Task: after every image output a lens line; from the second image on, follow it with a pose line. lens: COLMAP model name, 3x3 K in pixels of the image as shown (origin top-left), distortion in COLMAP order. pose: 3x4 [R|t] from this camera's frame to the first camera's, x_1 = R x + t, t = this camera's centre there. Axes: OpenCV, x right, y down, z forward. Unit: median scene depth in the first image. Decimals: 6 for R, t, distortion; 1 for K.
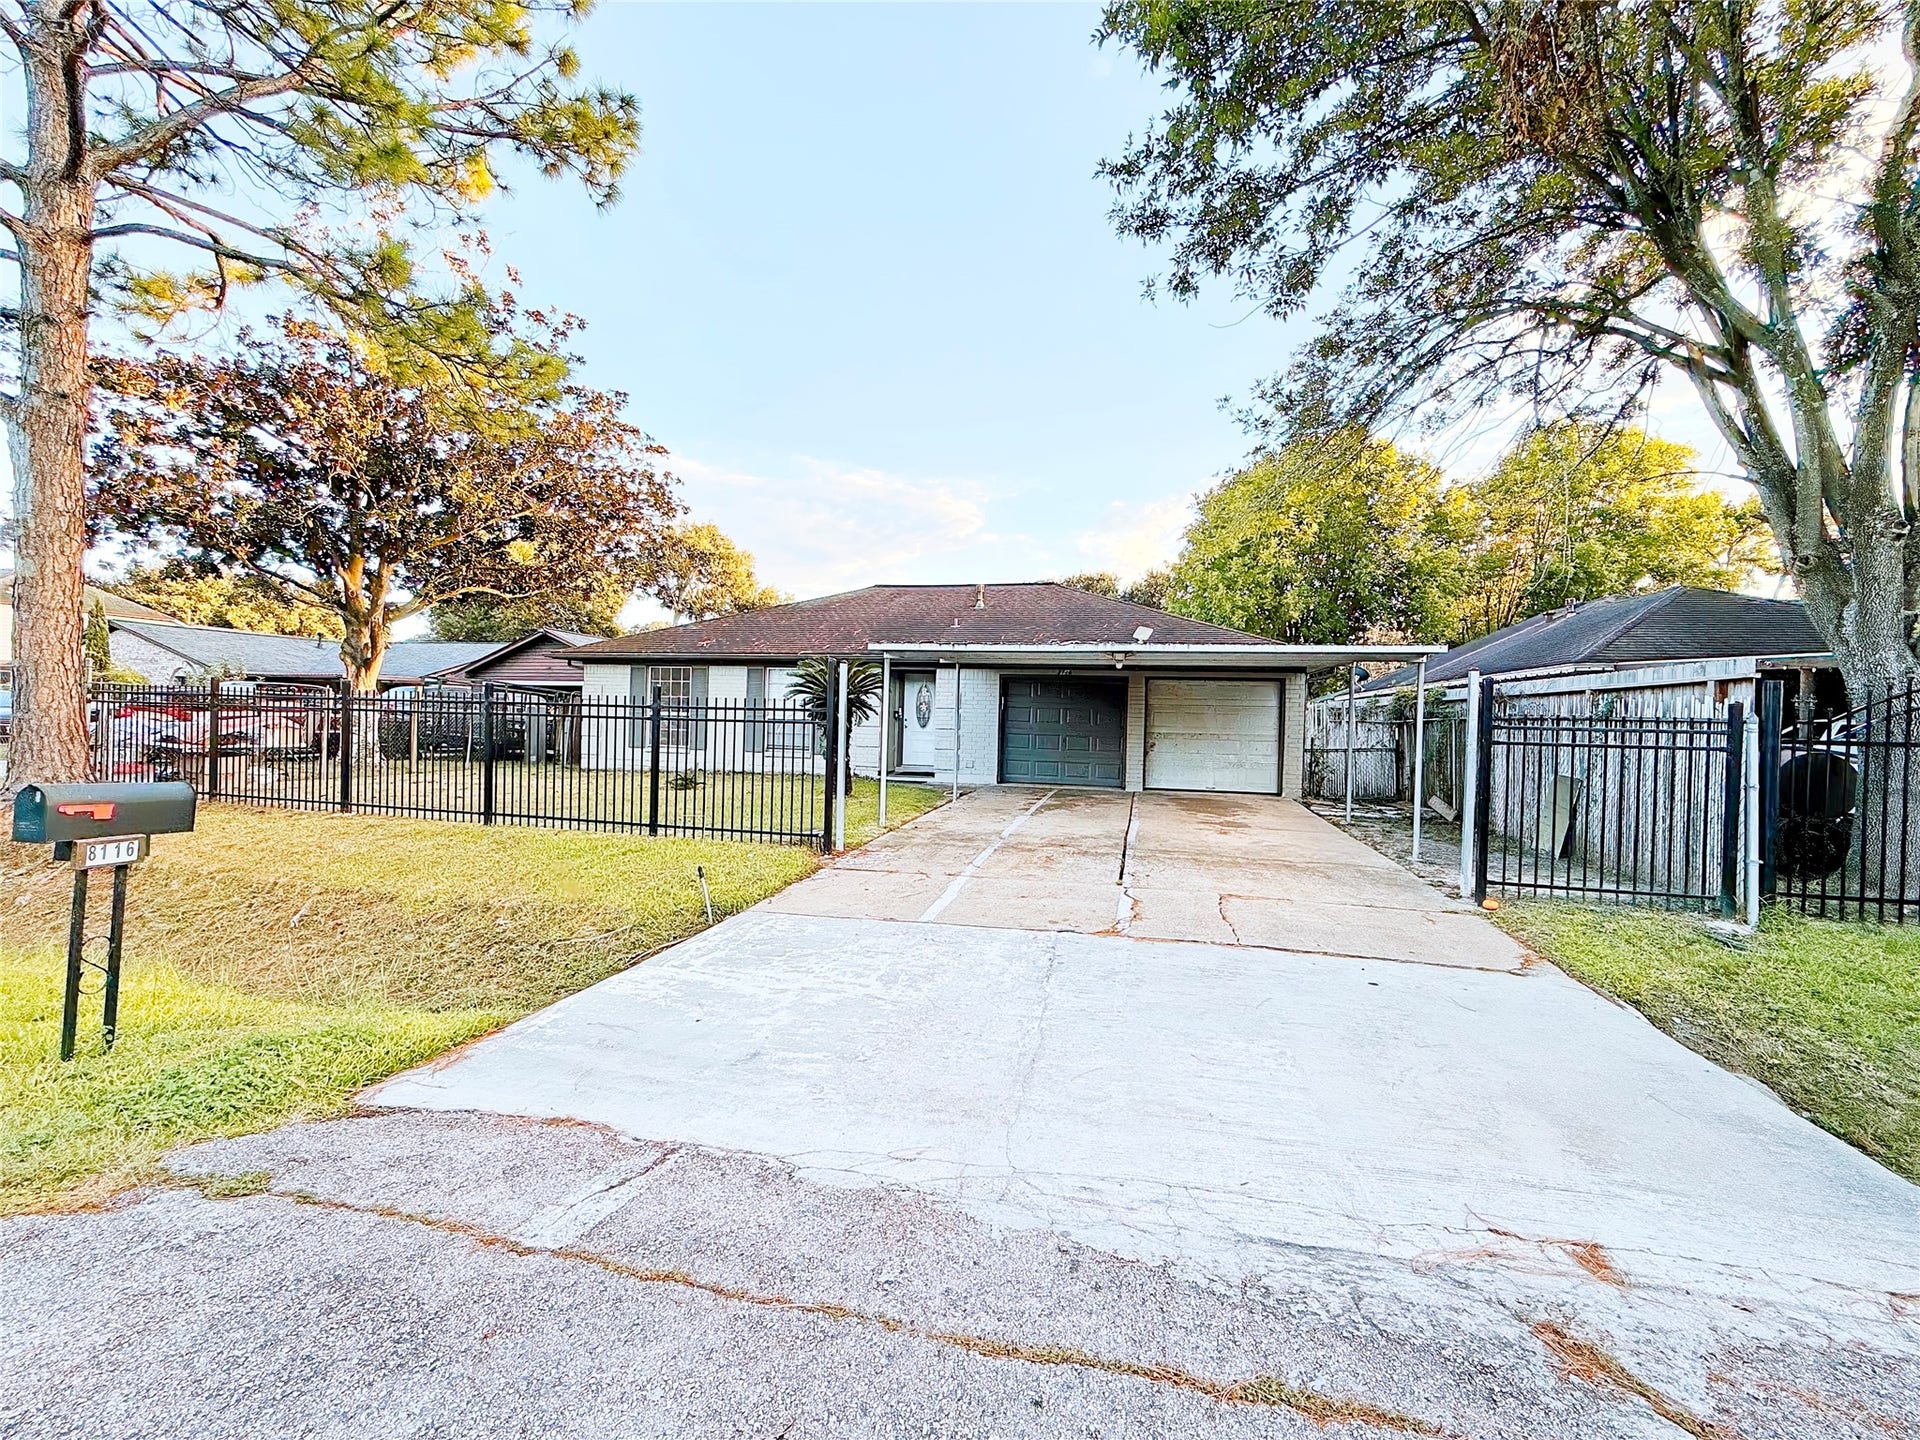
lens RADIAL K [[779.3, 0, 961.3], [0, 779.3, 715.7], [0, 0, 1]] dist [0.001517, 0.000056]
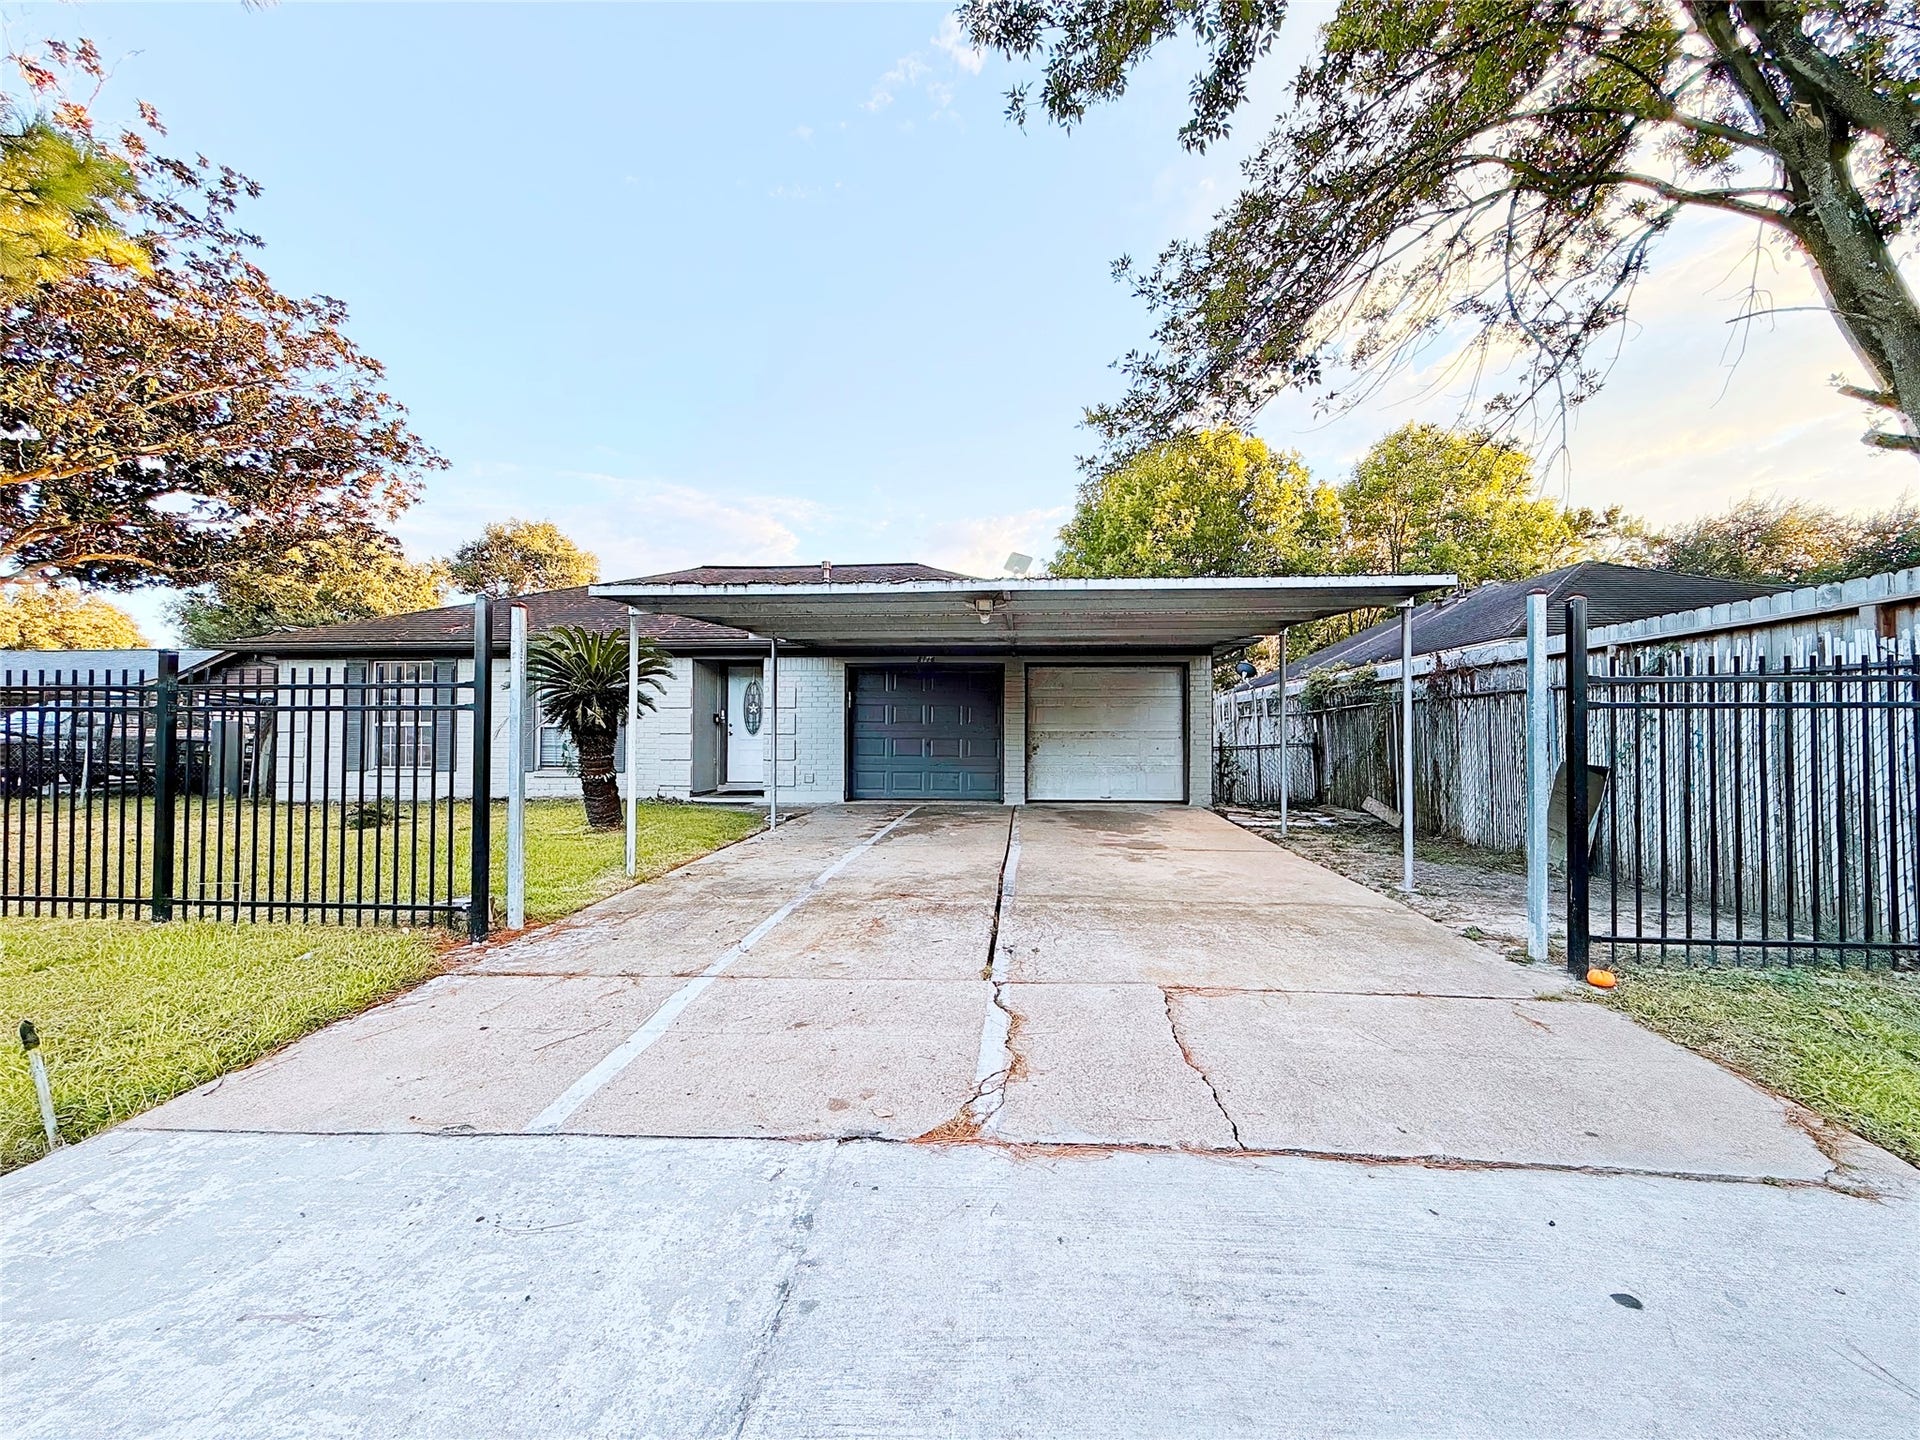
lens RADIAL K [[781.6, 0, 960.2], [0, 781.6, 724.8], [0, 0, 1]] dist [0.001567, 0.000481]
pose [[0.988836, -0.022805, 0.147254, 0.053582], [0.024025, 0.999690, -0.006510, 0.019799], [-0.147060, 0.009975, 0.989077, 0.227373]]
